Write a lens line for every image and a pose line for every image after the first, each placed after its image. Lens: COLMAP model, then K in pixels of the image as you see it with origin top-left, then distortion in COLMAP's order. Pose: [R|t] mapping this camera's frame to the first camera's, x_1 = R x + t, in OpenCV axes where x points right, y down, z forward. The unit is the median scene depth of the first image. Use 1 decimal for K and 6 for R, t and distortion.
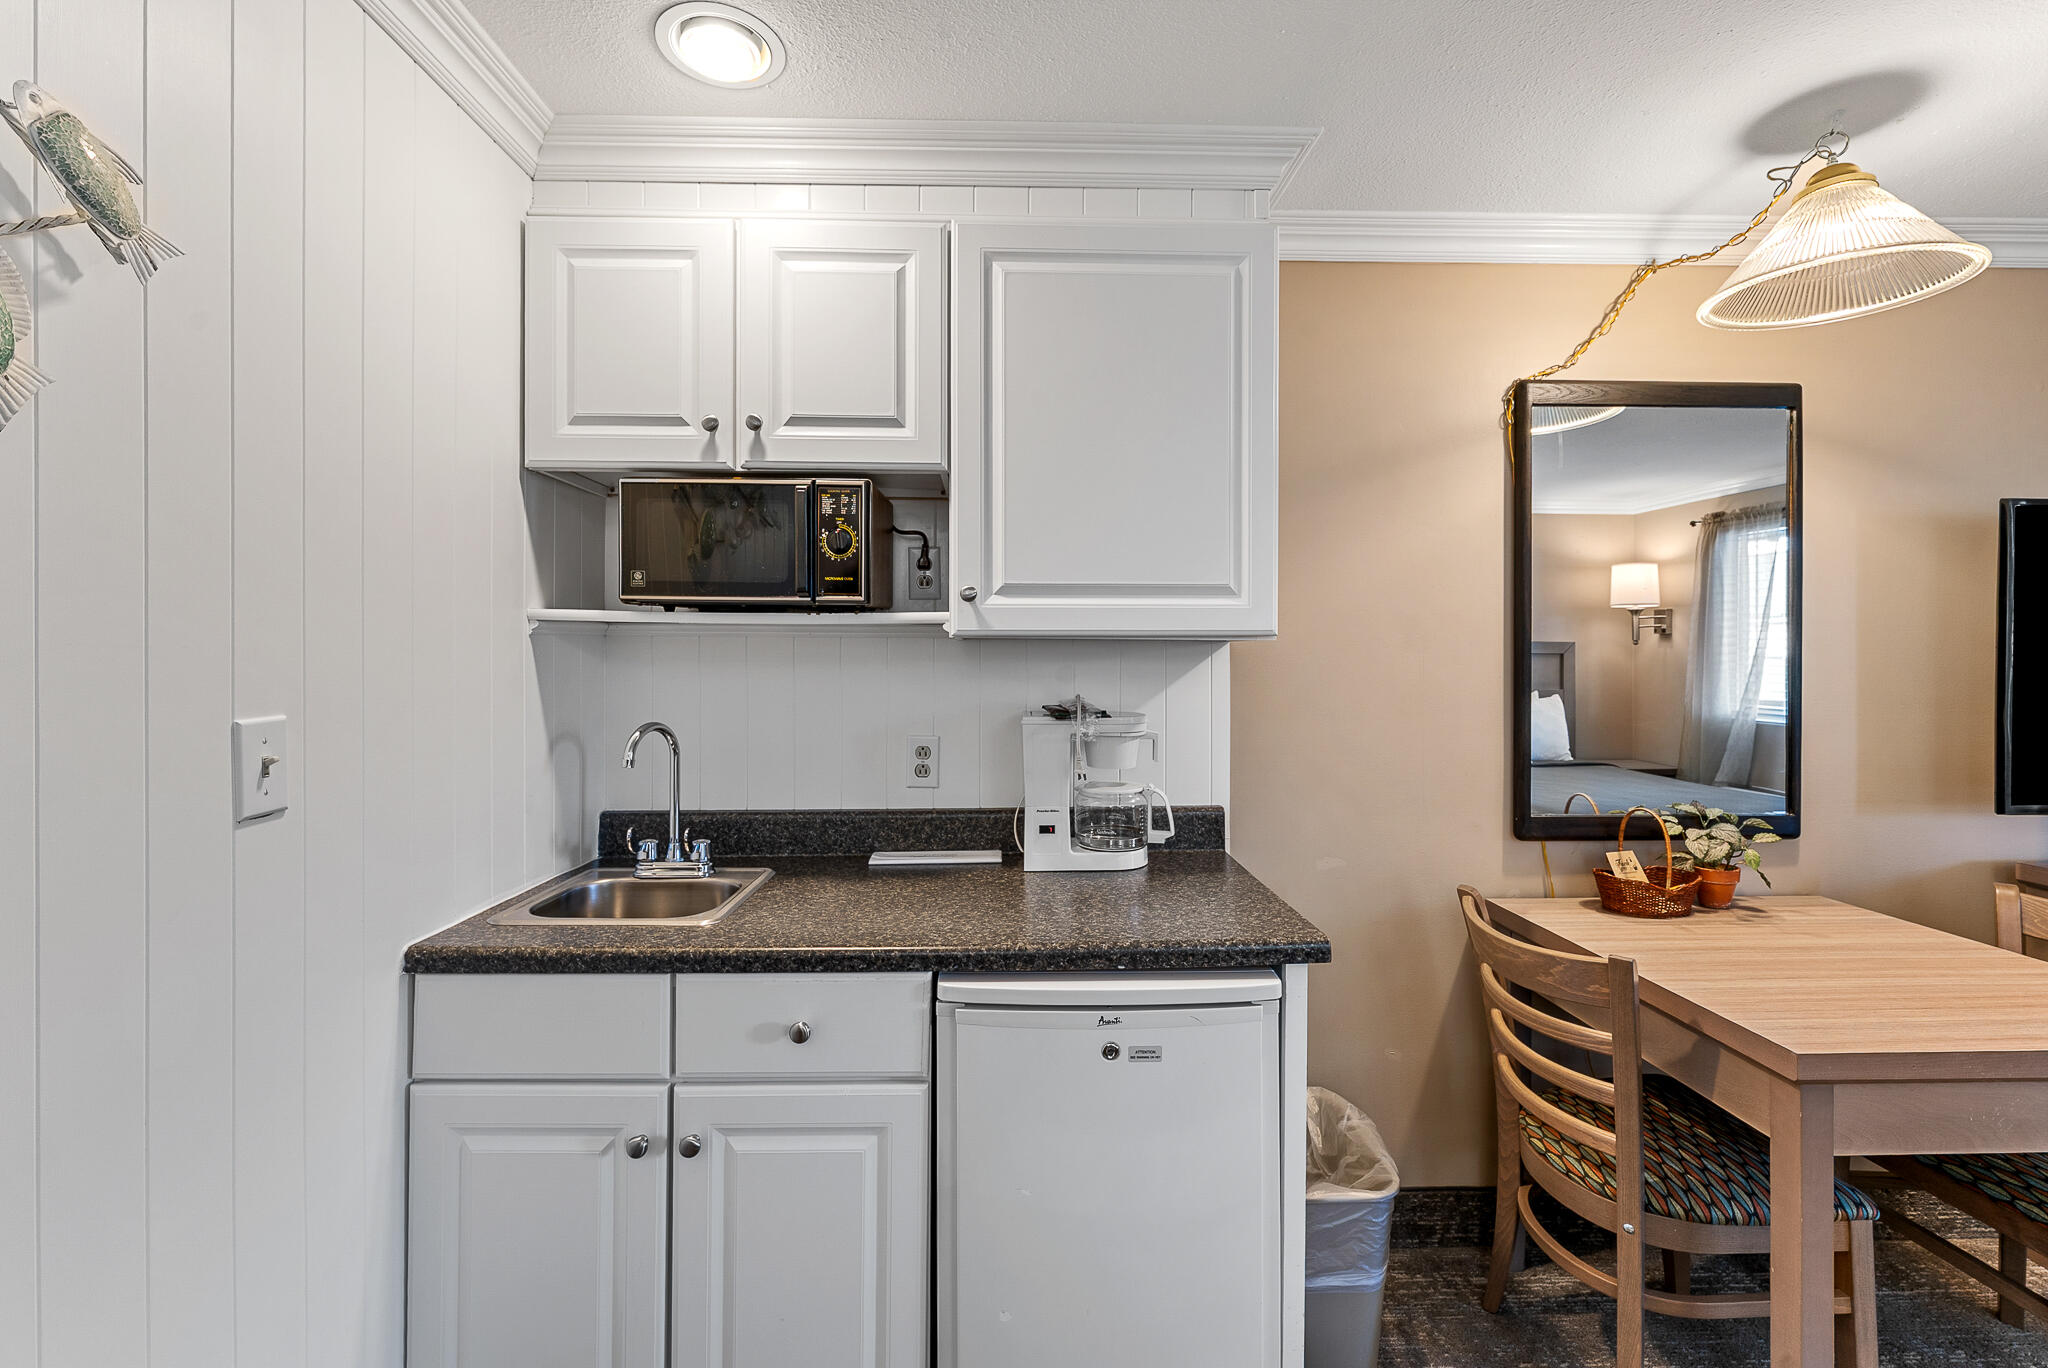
lens RADIAL K [[876.0, 0, 1020.5], [0, 876.0, 654.6], [0, 0, 1]] dist [-0.000662, -0.000551]
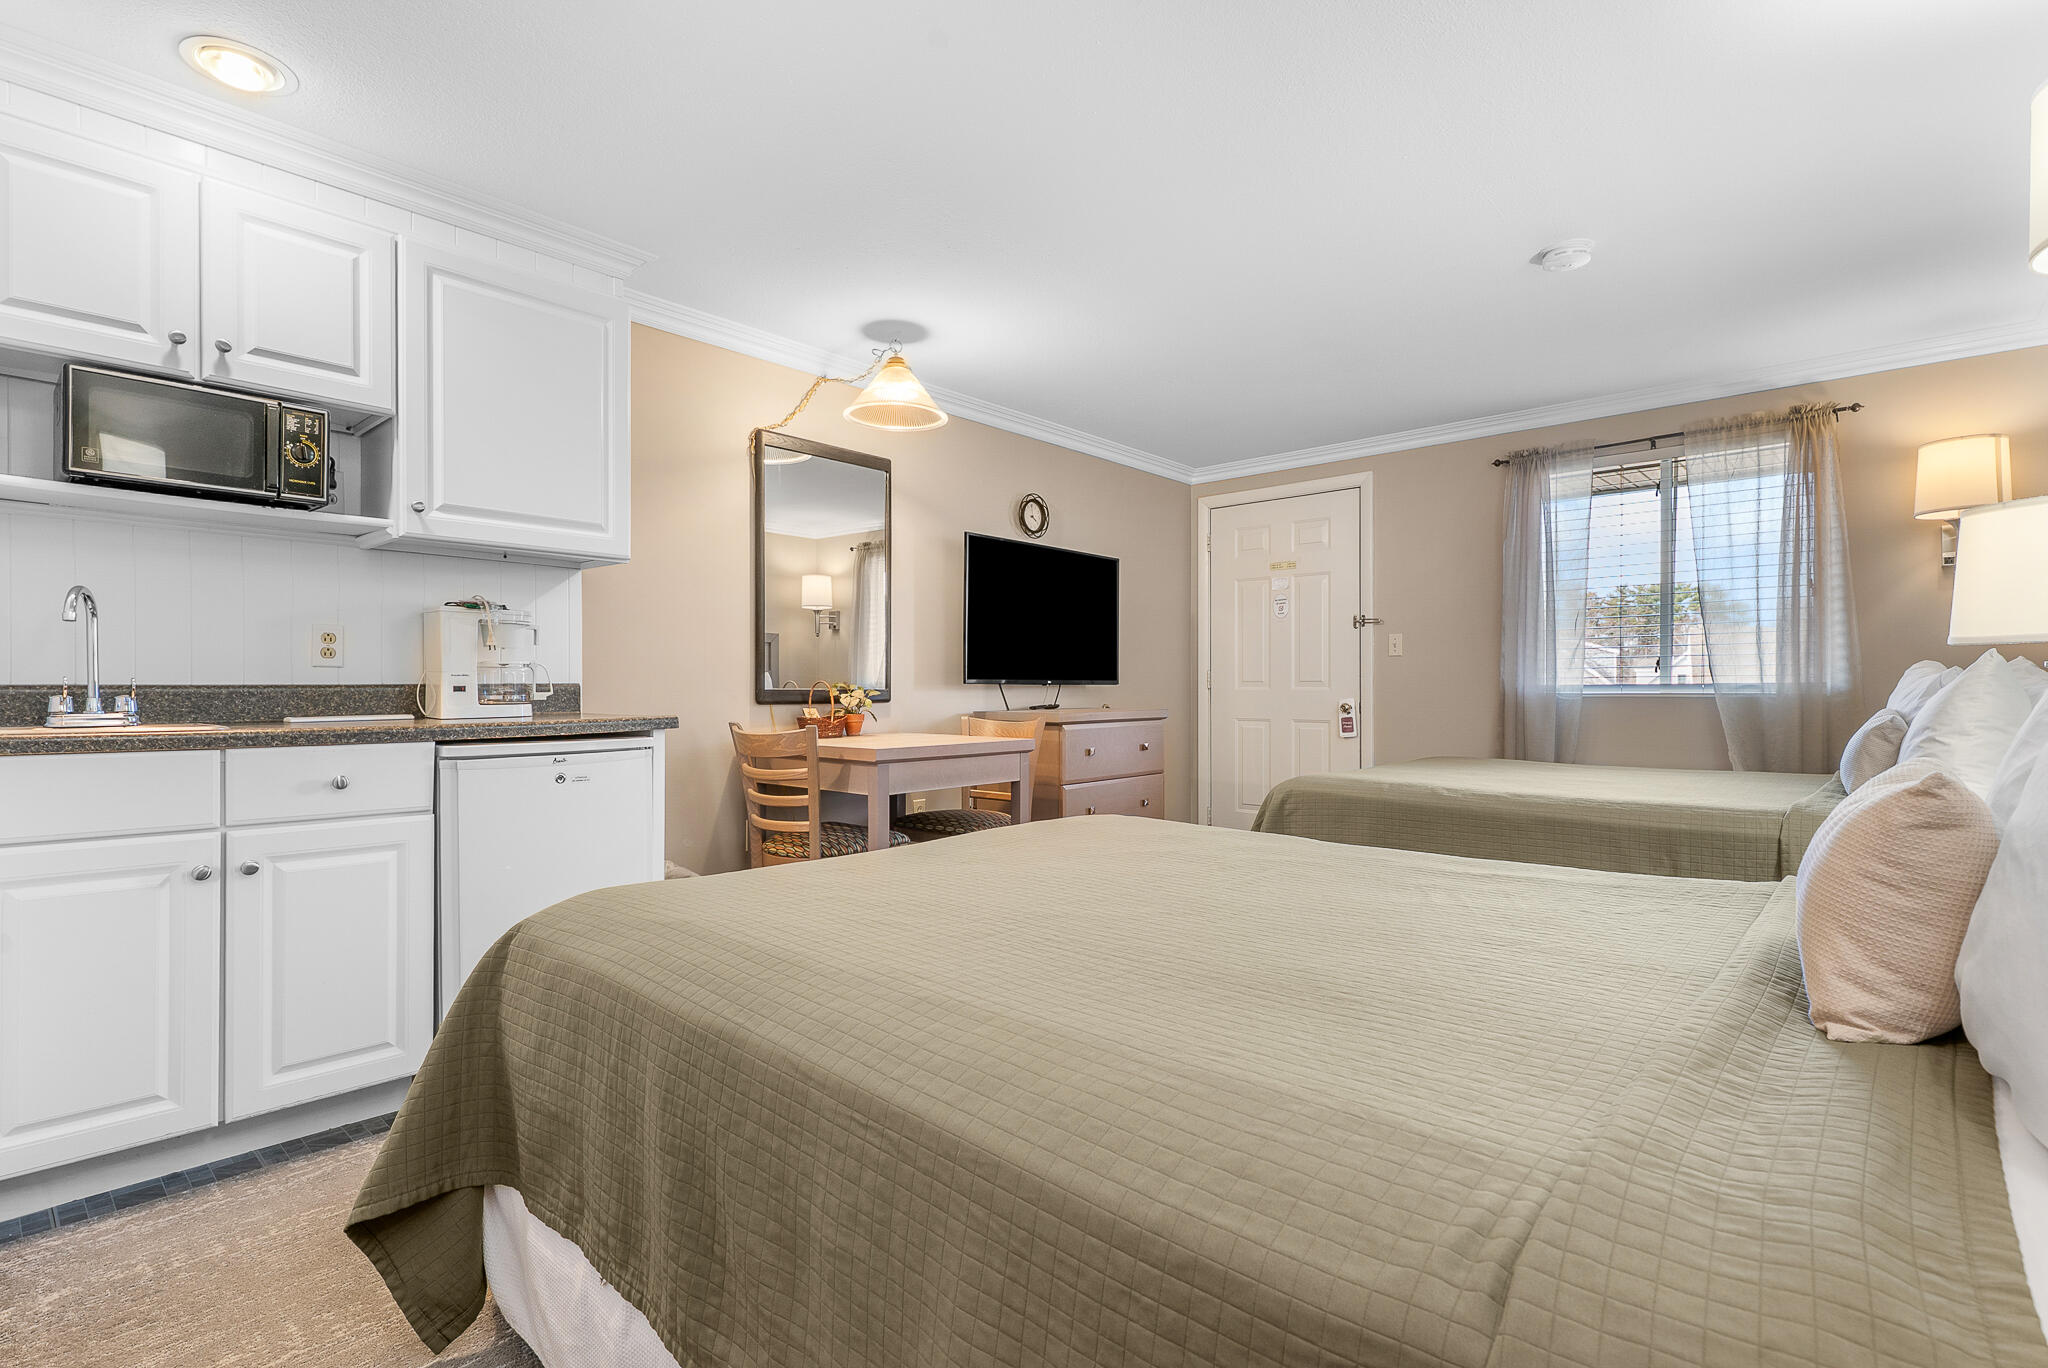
lens RADIAL K [[962.7, 0, 1024.0], [0, 962.7, 684.0], [0, 0, 1]] dist [-0.000862, -0.000330]
pose [[0.679821, 0.000557, 0.733378, -0.503815], [0.002548, 0.999992, -0.003121, 0.210581], [-0.733374, 0.003991, 0.679814, -0.720291]]
